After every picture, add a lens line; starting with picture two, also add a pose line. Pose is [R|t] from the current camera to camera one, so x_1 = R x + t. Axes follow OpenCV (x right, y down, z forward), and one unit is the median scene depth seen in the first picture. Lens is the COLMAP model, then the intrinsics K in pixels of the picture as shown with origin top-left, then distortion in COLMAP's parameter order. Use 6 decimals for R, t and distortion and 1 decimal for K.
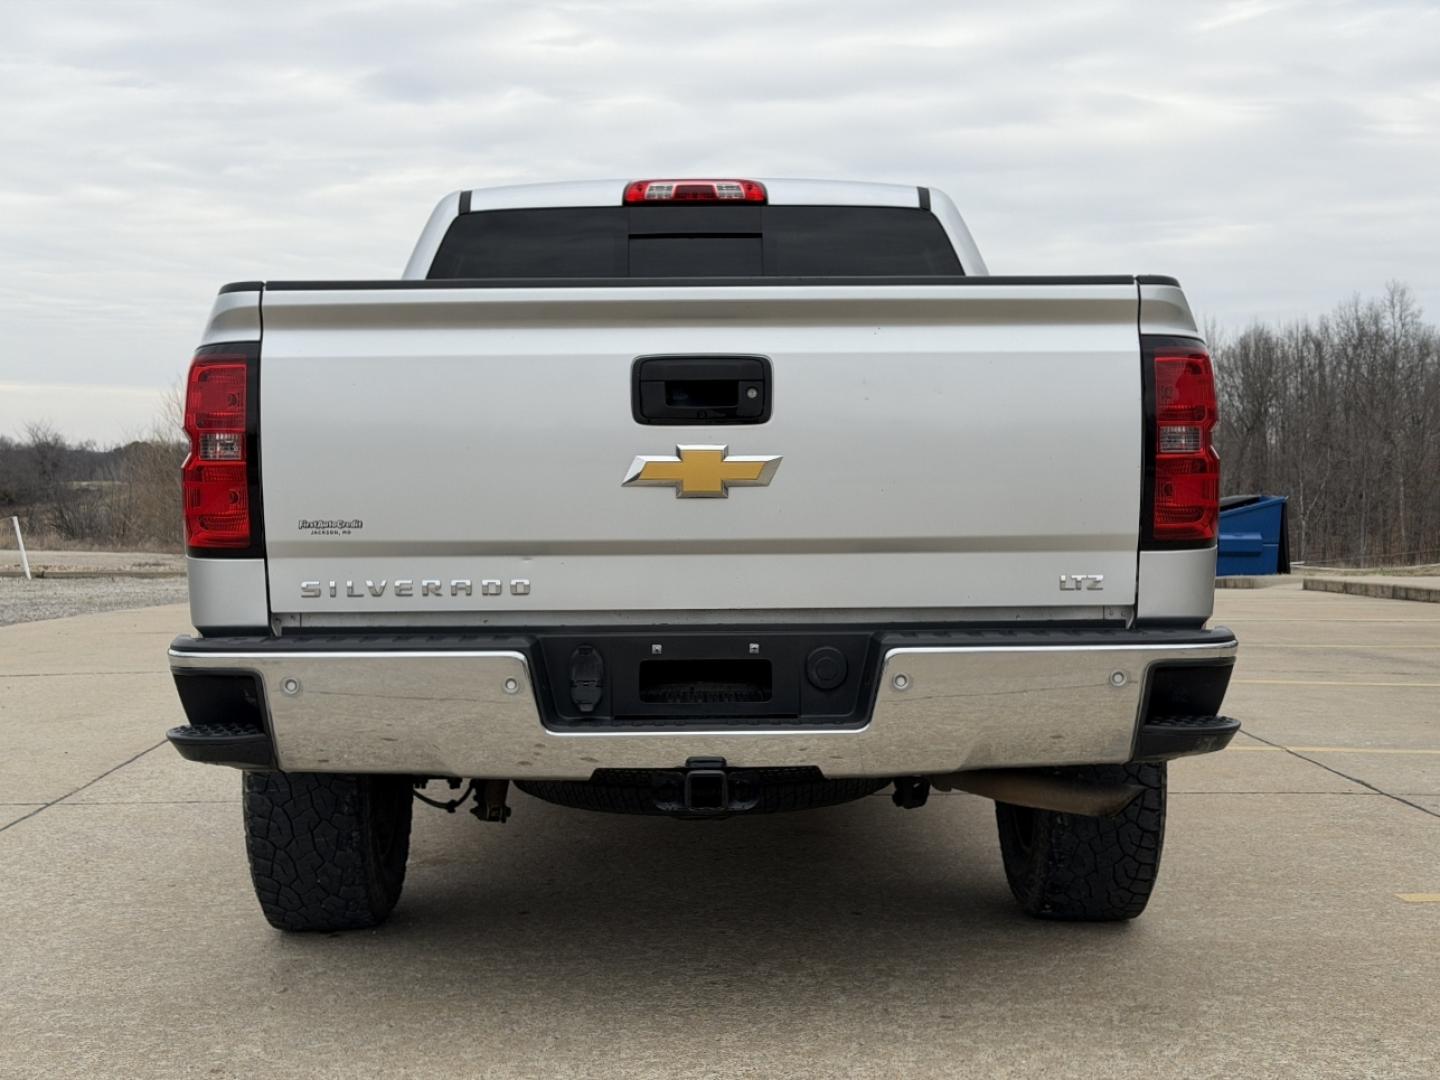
lens RADIAL K [[1989.4, 0, 720.0], [0, 1989.4, 540.0], [0, 0, 1]] dist [0.111404, 0.019011]
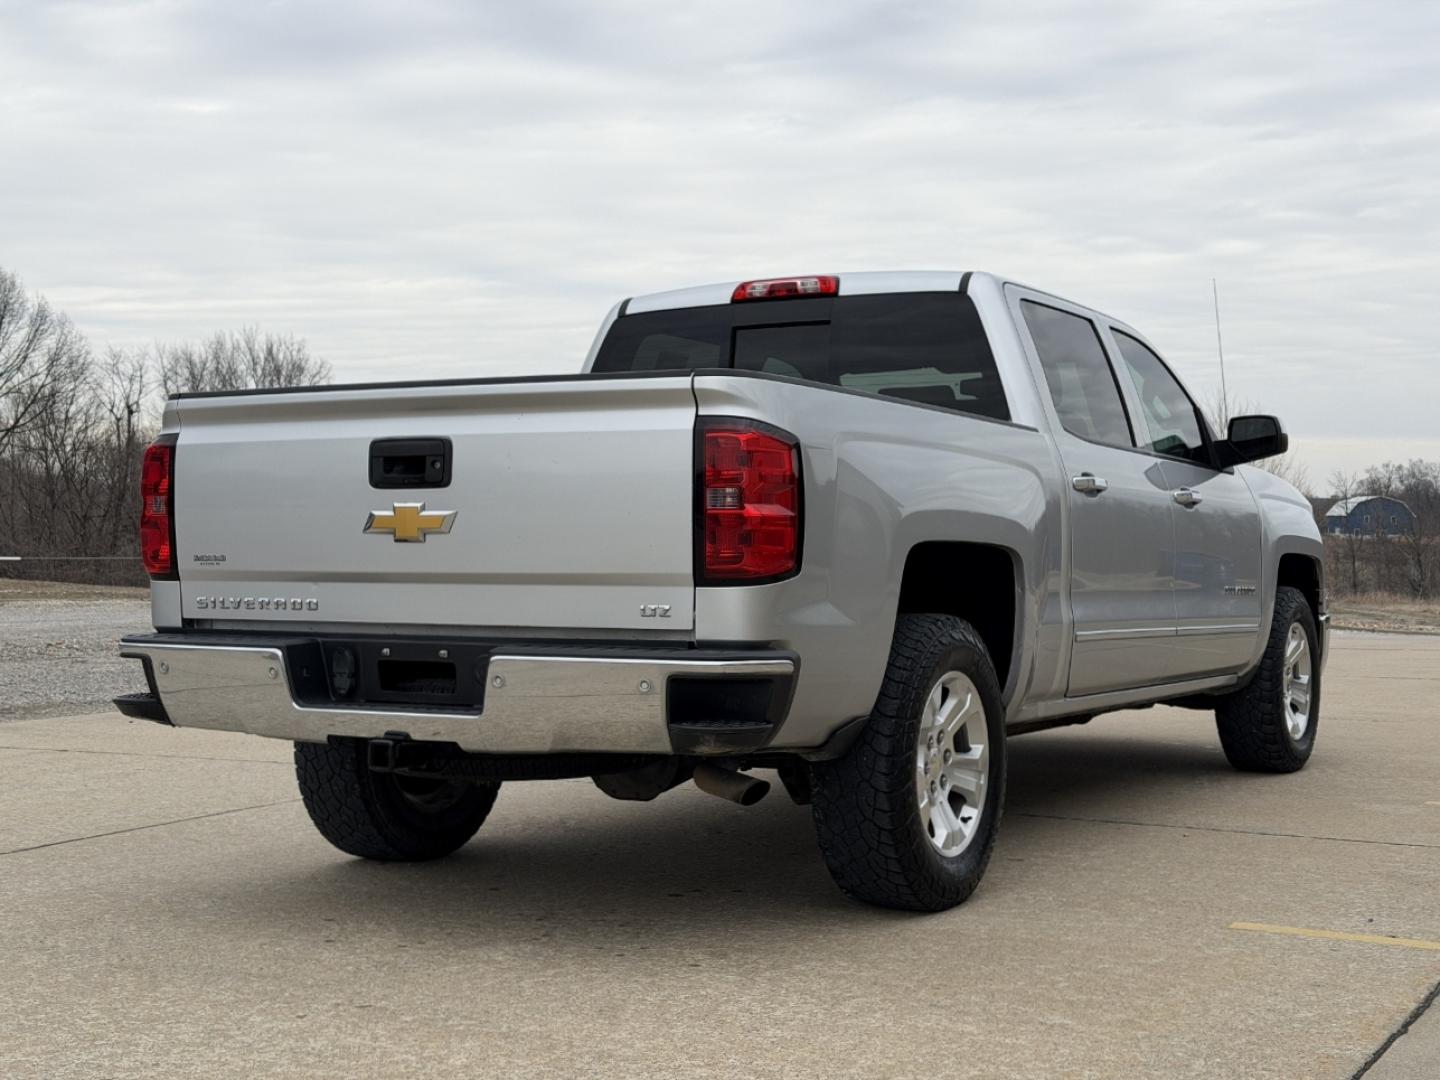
lens RADIAL K [[1989.4, 0, 720.0], [0, 1989.4, 540.0], [0, 0, 1]] dist [0.111404, 0.019011]
pose [[0.865272, 0.007155, -0.501252, 0.815440], [-0.018958, 0.999650, -0.018455, -0.001077], [0.500945, 0.025472, 0.865104, -0.073879]]
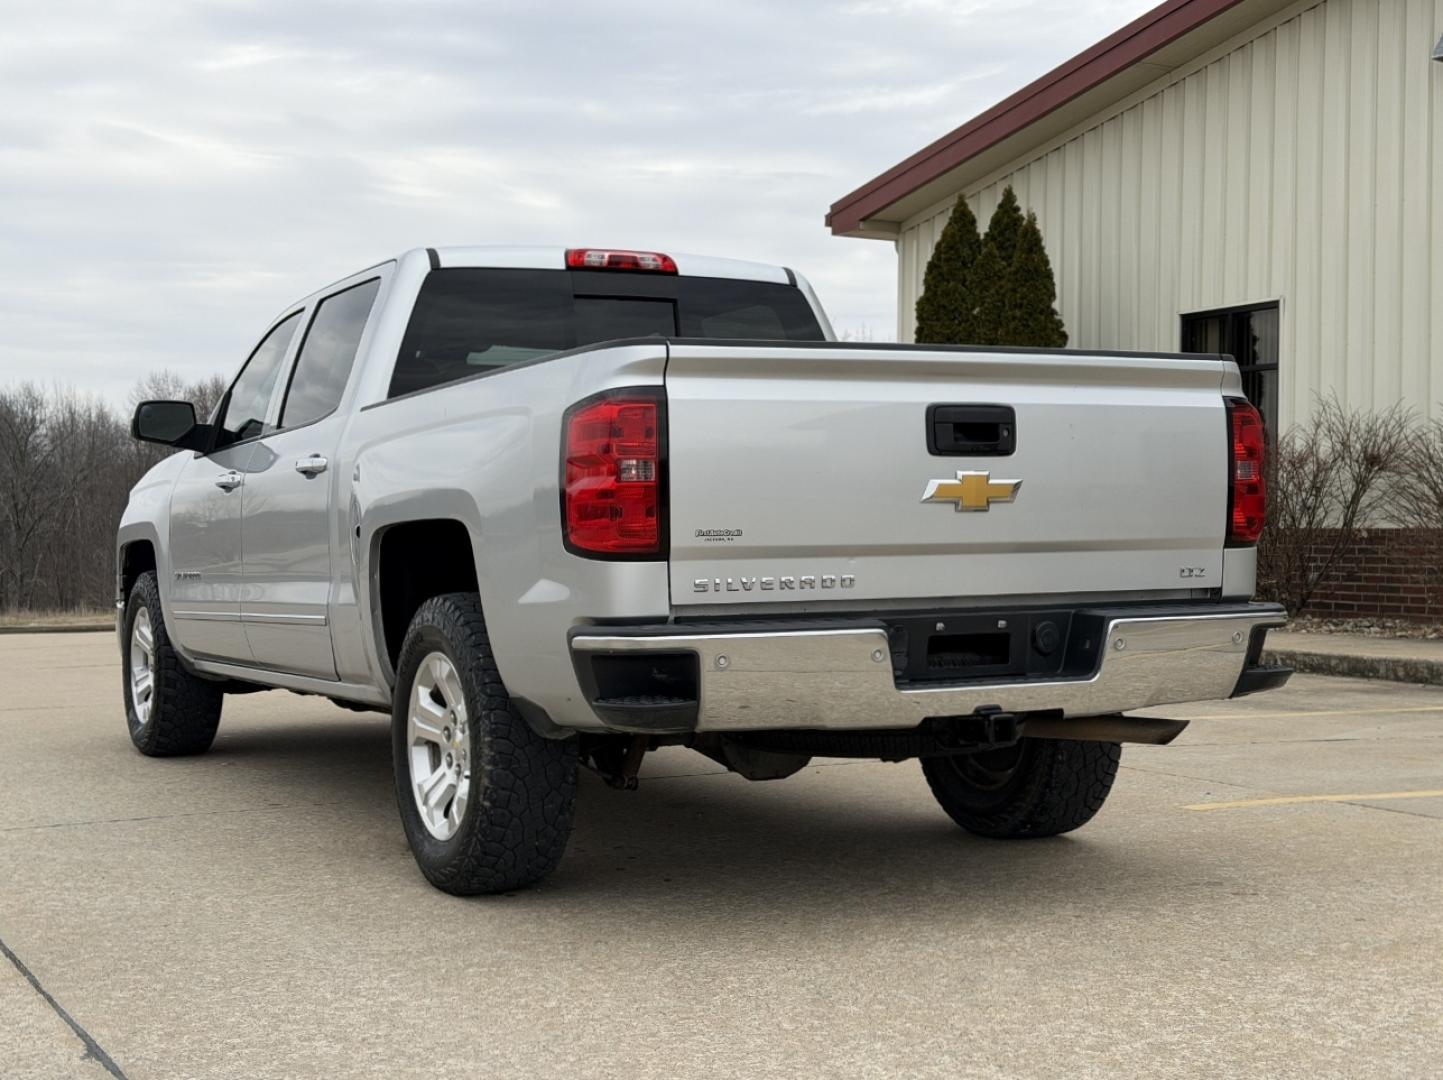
lens RADIAL K [[1989.9, 0, 726.9], [0, 1989.9, 537.7], [0, 0, 1]] dist [0.116594, -0.010896]
pose [[0.895751, -0.006253, 0.444512, -0.706681], [0.016741, 0.999666, -0.019674, 0.018766], [-0.444241, 0.025064, 0.895557, -0.112150]]
